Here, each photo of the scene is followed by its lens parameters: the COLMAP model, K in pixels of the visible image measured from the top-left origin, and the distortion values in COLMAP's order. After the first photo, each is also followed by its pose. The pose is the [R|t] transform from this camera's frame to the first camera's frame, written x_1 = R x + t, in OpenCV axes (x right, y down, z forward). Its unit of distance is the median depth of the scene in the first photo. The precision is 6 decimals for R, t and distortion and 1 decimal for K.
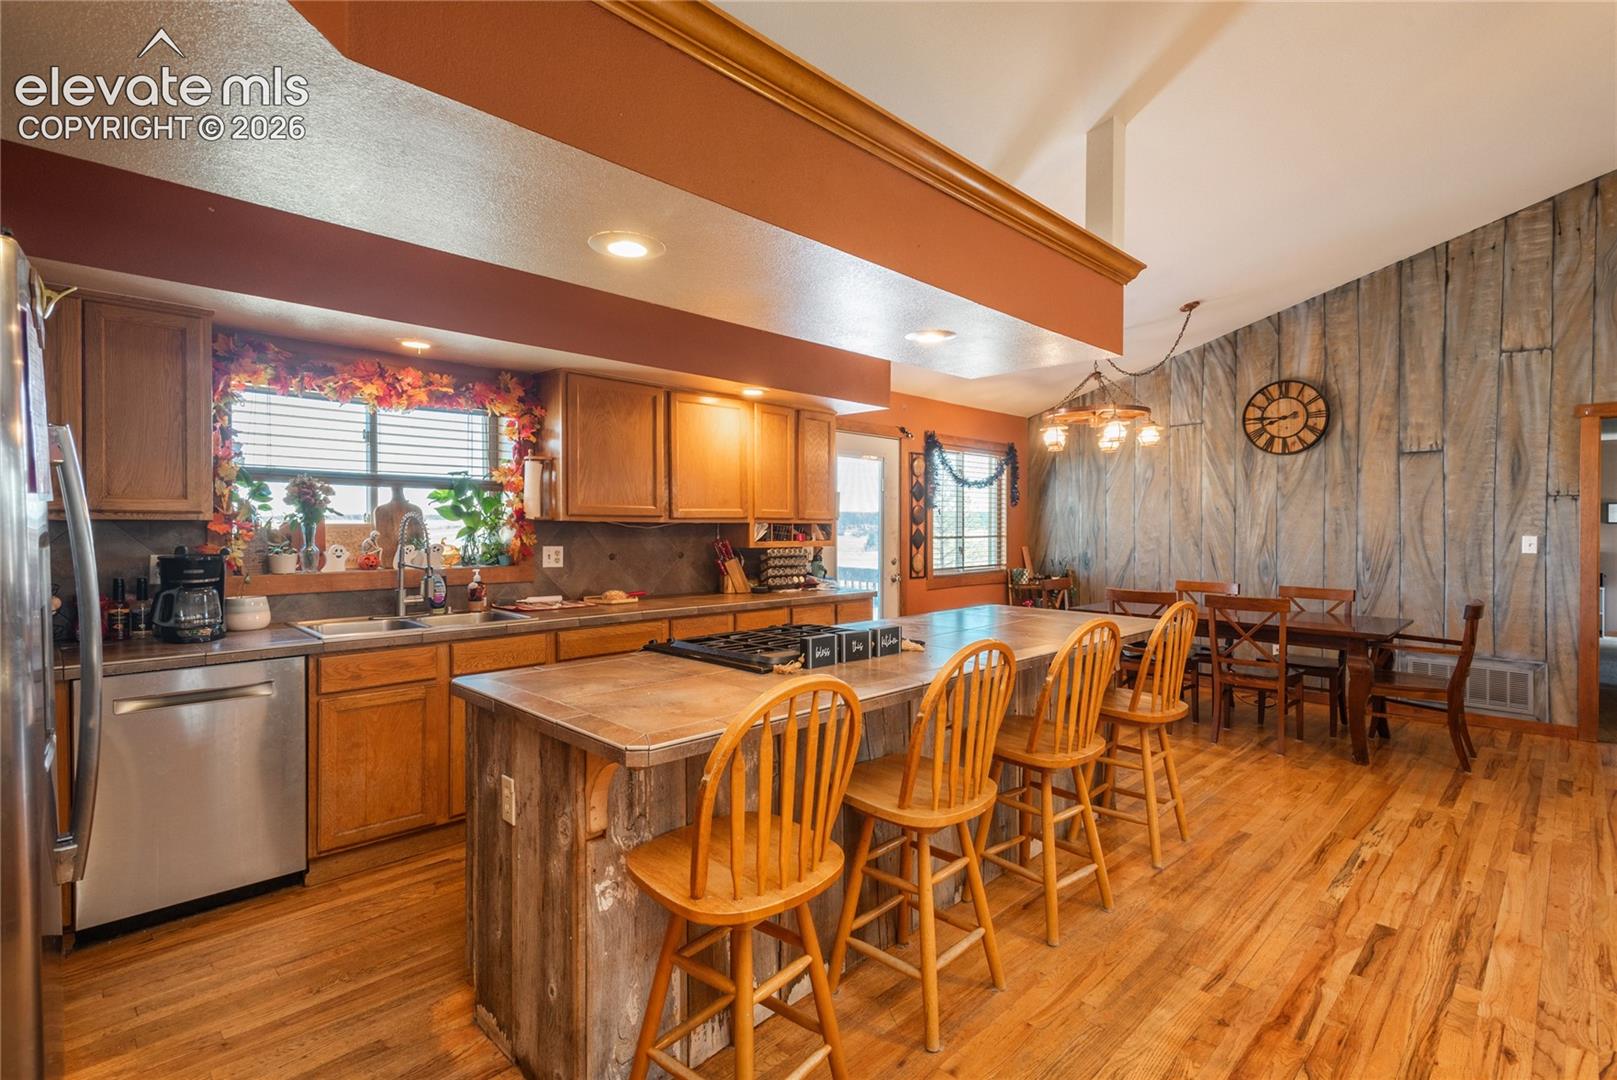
lens RADIAL K [[753.8, 0, 819.2], [0, 753.8, 528.6], [0, 0, 1]] dist [0.020012, -0.006904]
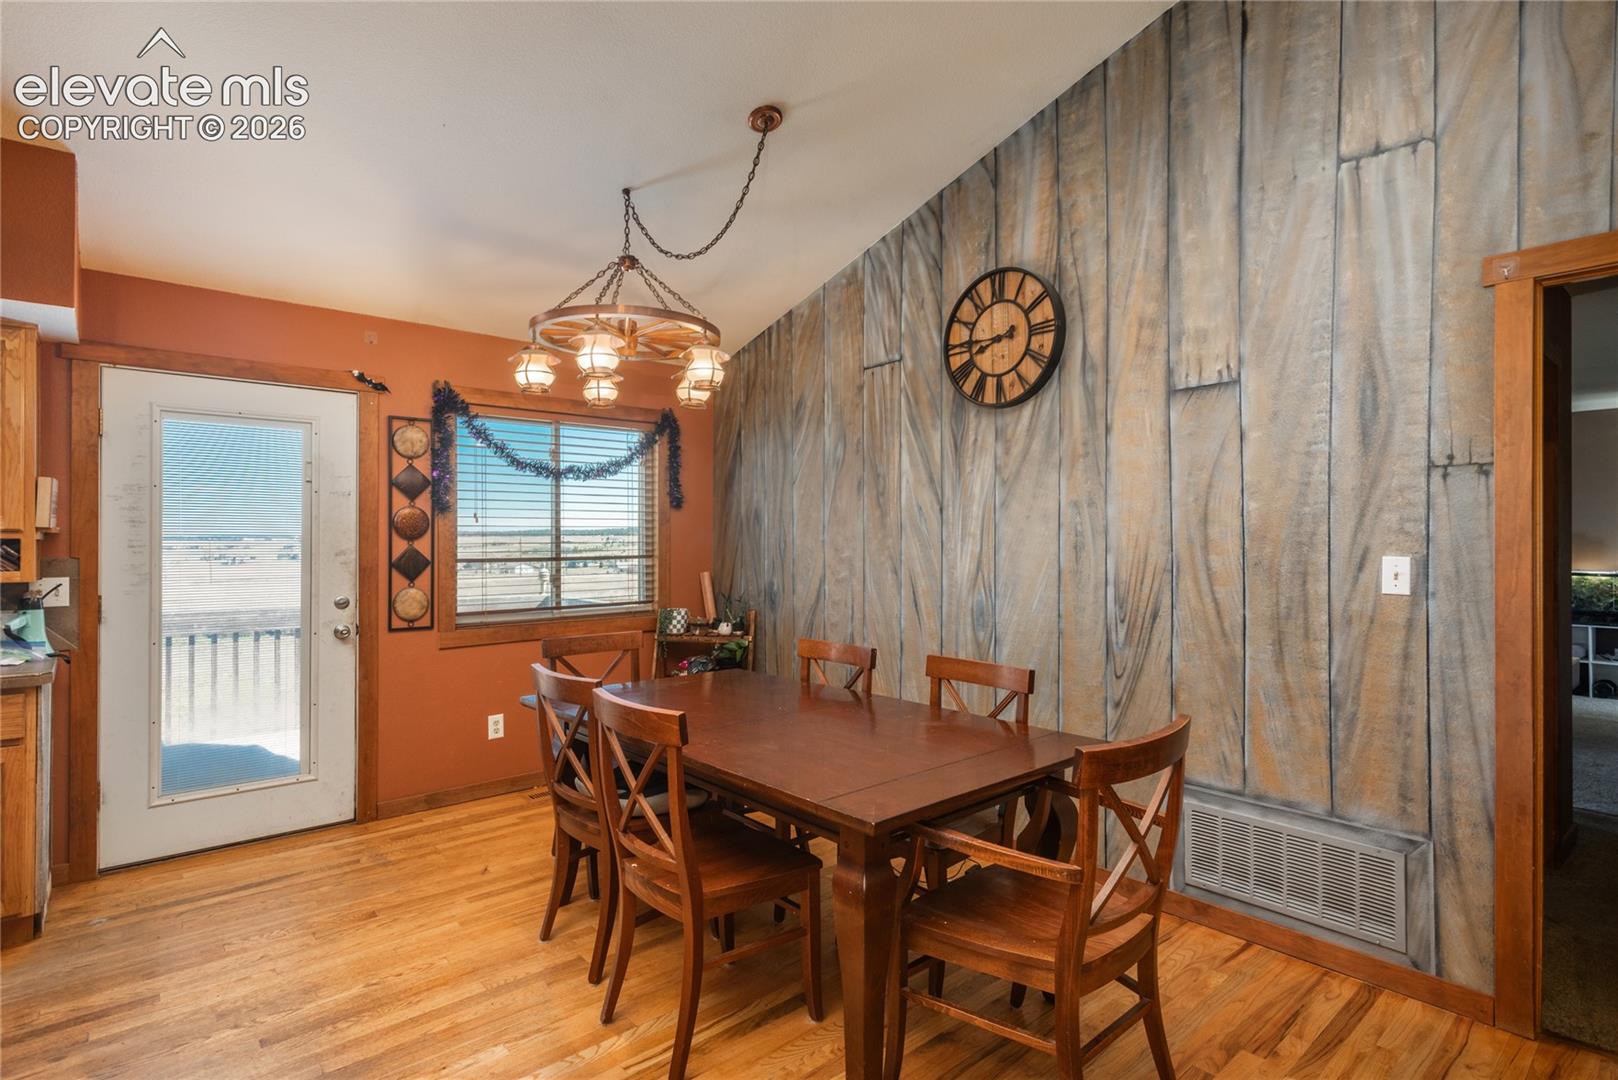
lens RADIAL K [[835.1, 0, 784.1], [0, 835.1, 539.0], [0, 0, 1]] dist [0.021494, -0.008526]
pose [[0.996881, -0.006636, -0.078636, 0.587869], [0.006203, 0.999964, -0.005758, 0.000082], [0.078671, 0.005253, 0.996887, 0.454818]]
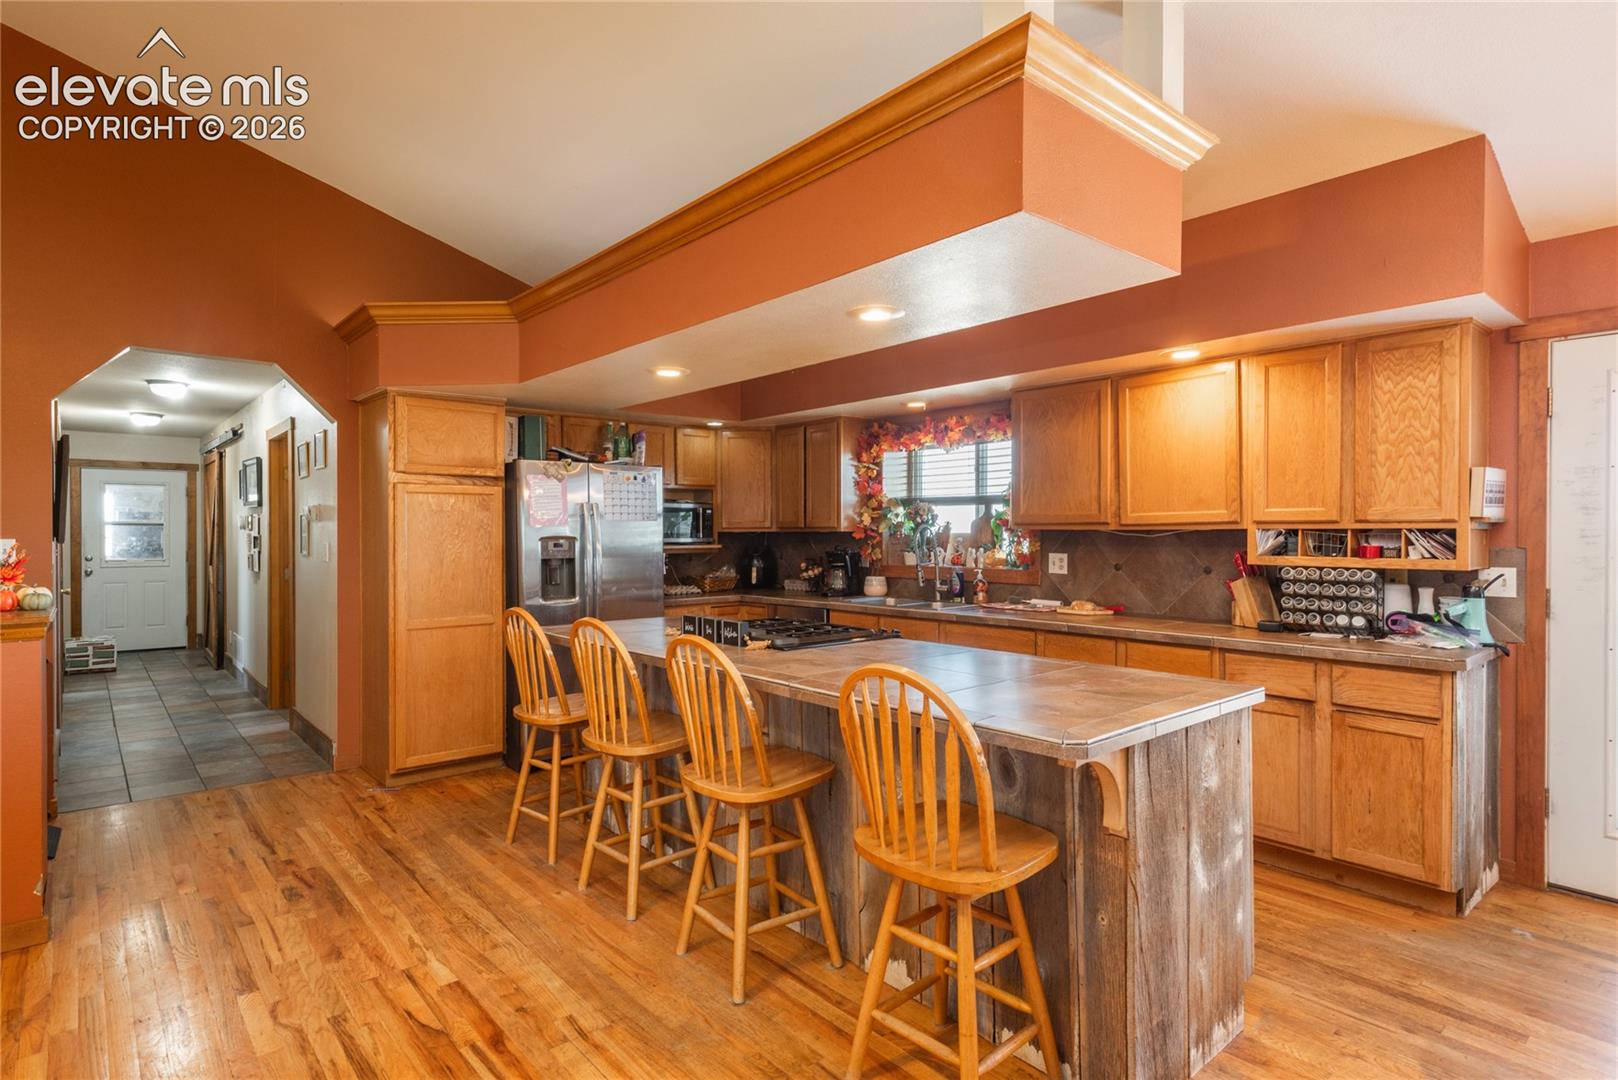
lens RADIAL K [[835.1, 0, 810.5], [0, 835.1, 537.5], [0, 0, 1]] dist [0.021494, -0.008526]
pose [[-0.066823, 0.002205, -0.997762, 0.655422], [-0.002971, 0.999993, 0.002409, -0.000167], [0.997760, 0.003125, -0.066816, 0.583603]]
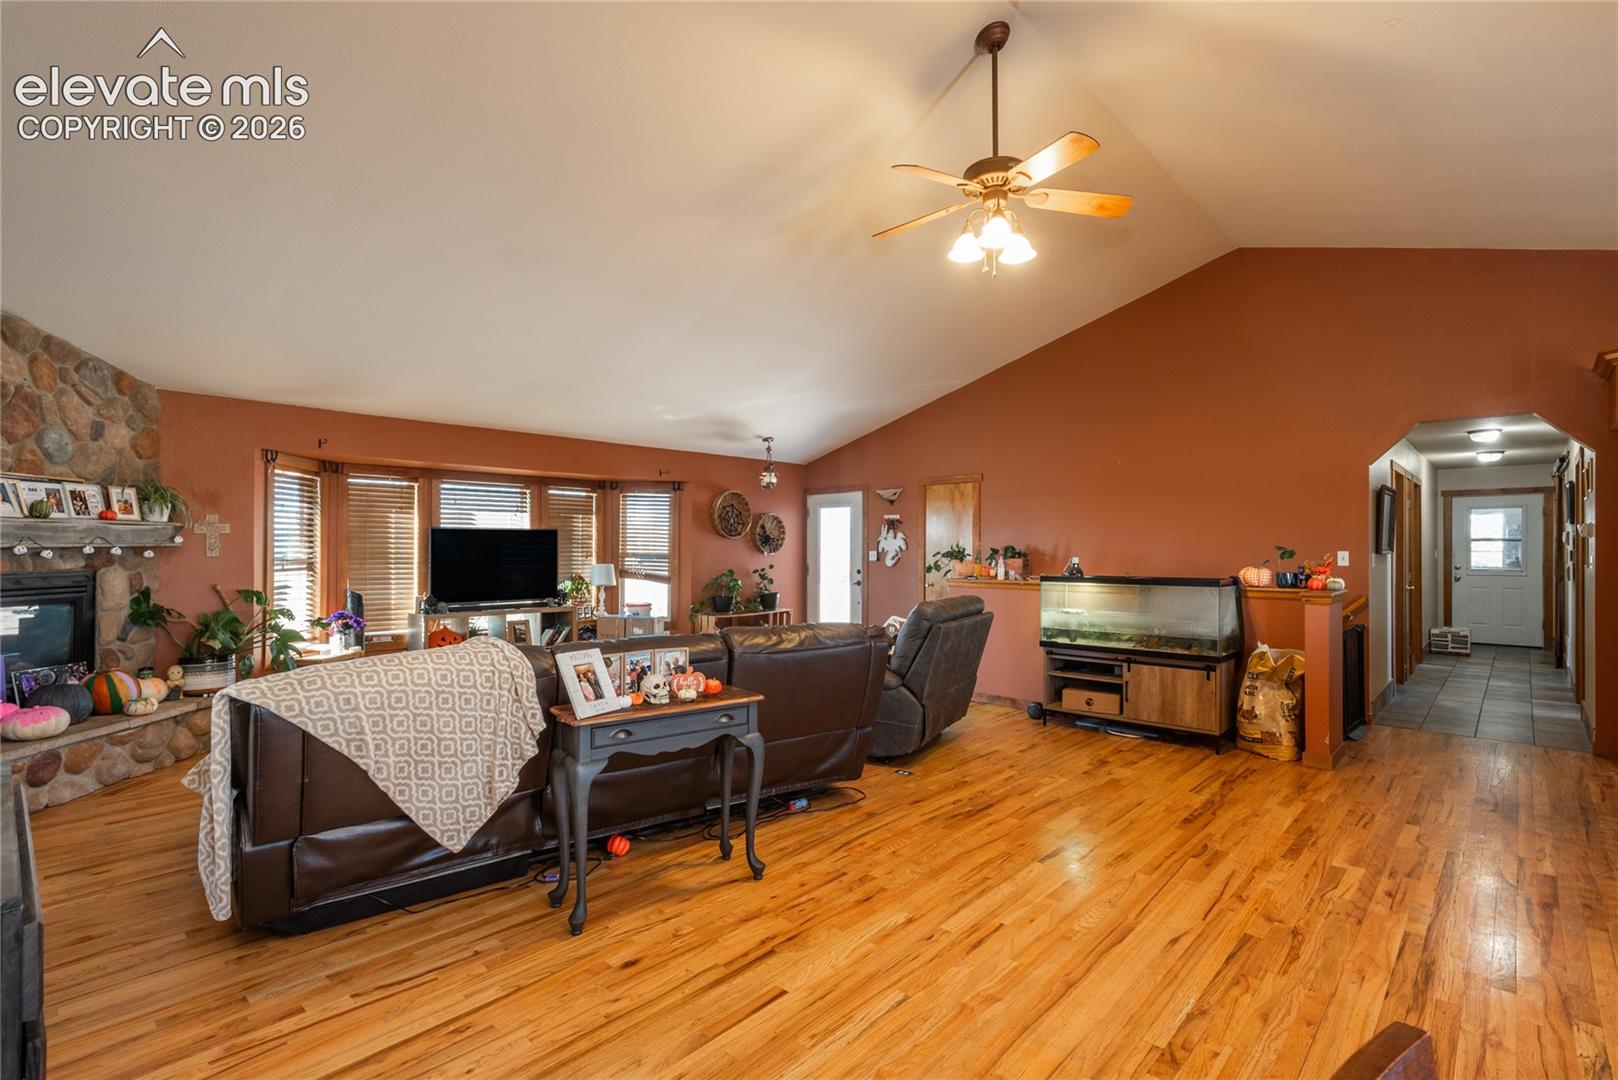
lens RADIAL K [[754.3, 0, 819.6], [0, 754.3, 545.8], [0, 0, 1]] dist [0.020012, -0.006904]
pose [[-0.999118, -0.003231, -0.041861, 0.789218], [-0.003241, 0.999995, 0.000176, -0.000688], [0.041860, 0.000312, -0.999123, 0.927589]]
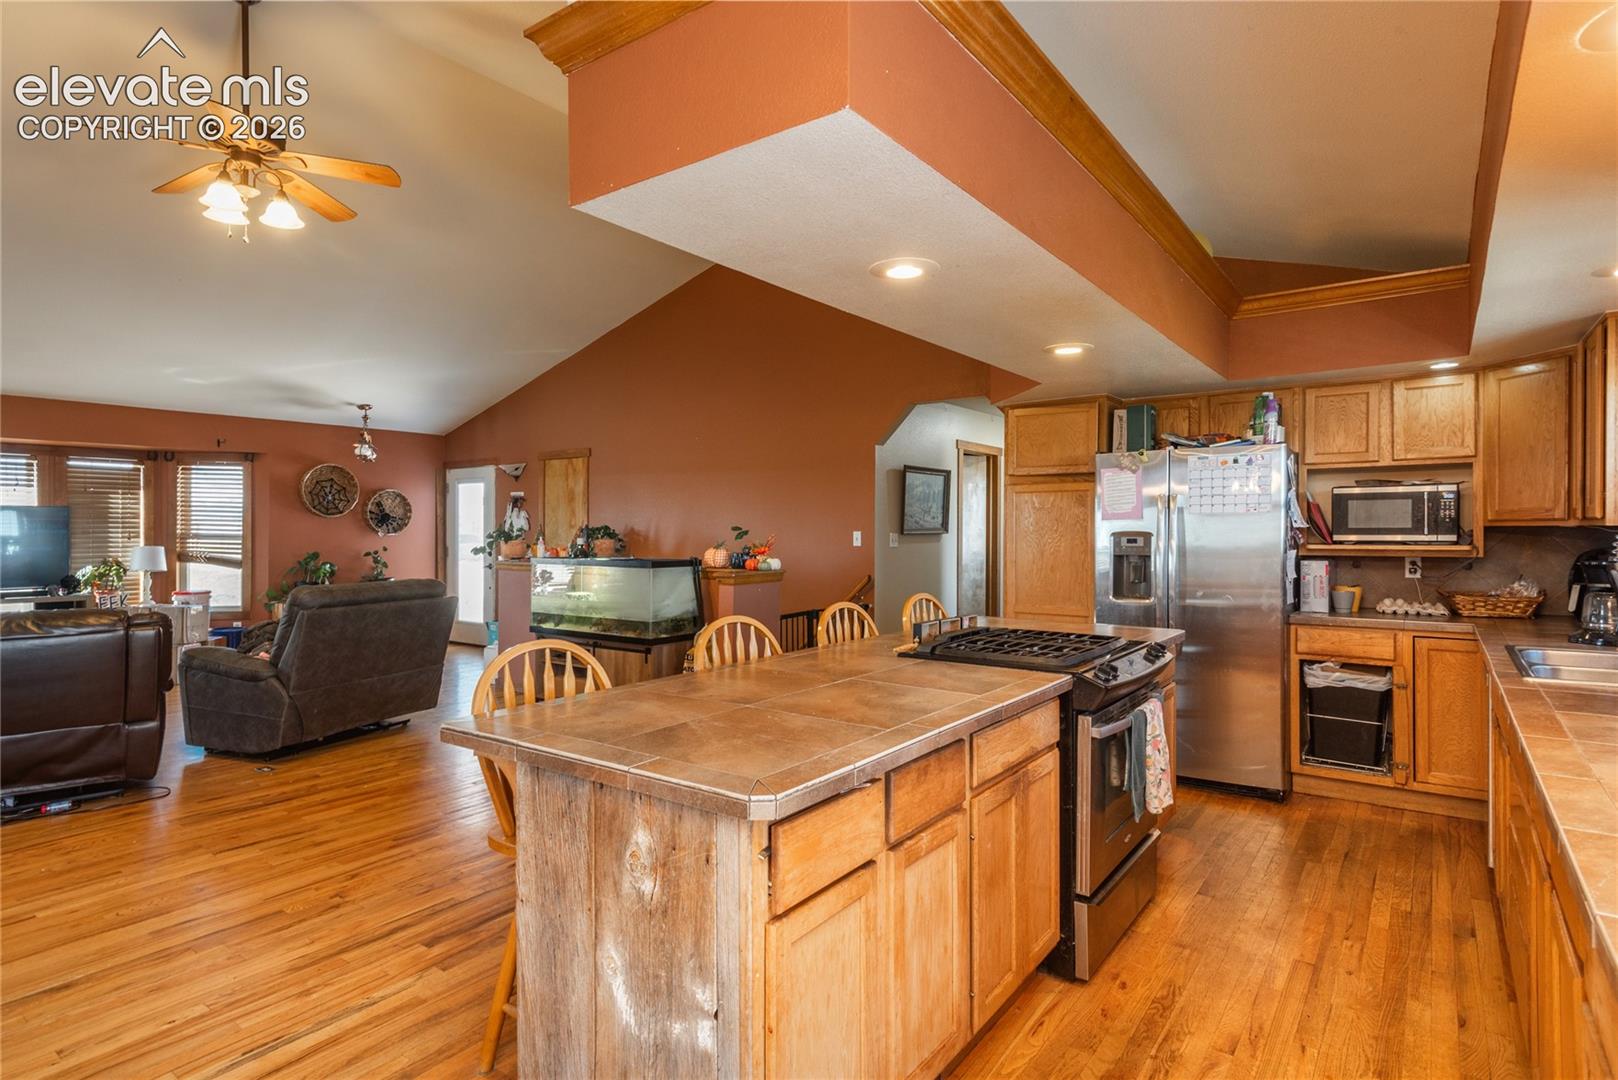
lens RADIAL K [[835.1, 0, 826.3], [0, 835.1, 549.8], [0, 0, 1]] dist [0.021494, -0.008526]
pose [[-0.987245, 0.001553, -0.159203, 0.204257], [-0.003263, 0.999545, 0.029987, -0.004713], [0.159177, 0.030124, -0.986790, 1.046371]]
